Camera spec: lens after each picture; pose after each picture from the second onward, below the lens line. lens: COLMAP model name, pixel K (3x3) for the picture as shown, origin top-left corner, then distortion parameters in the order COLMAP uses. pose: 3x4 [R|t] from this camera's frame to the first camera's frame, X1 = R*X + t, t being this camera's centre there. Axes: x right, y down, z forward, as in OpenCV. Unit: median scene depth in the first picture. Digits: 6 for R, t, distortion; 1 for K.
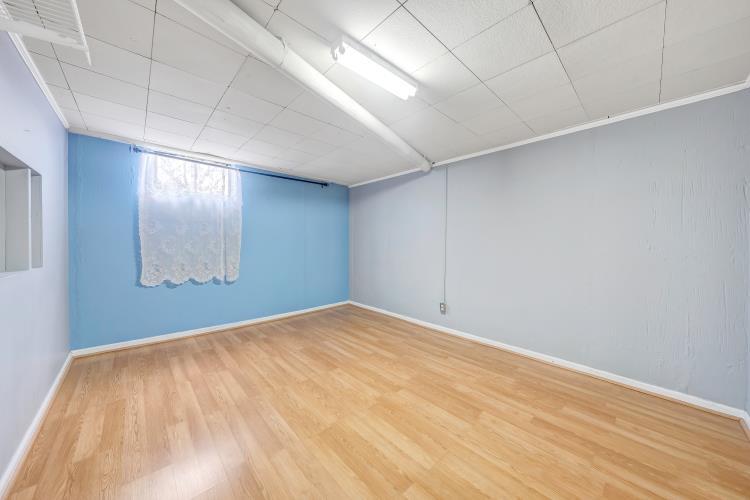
lens RADIAL K [[257.7, 0, 376.7], [0, 257.7, 248.4], [0, 0, 1]] dist [0.000342, 0.000009]
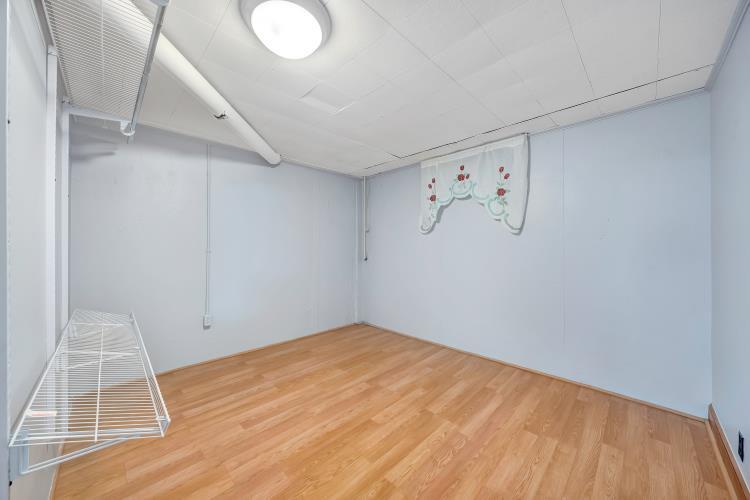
lens RADIAL K [[268.2, 0, 376.7], [0, 268.2, 247.4], [0, 0, 1]] dist [-0.000980, -0.000042]
pose [[-0.027680, 0.001496, 0.999616, -1.313737], [0.012482, 0.999921, -0.001151, -0.050871], [-0.999539, 0.012445, -0.027697, 1.430275]]
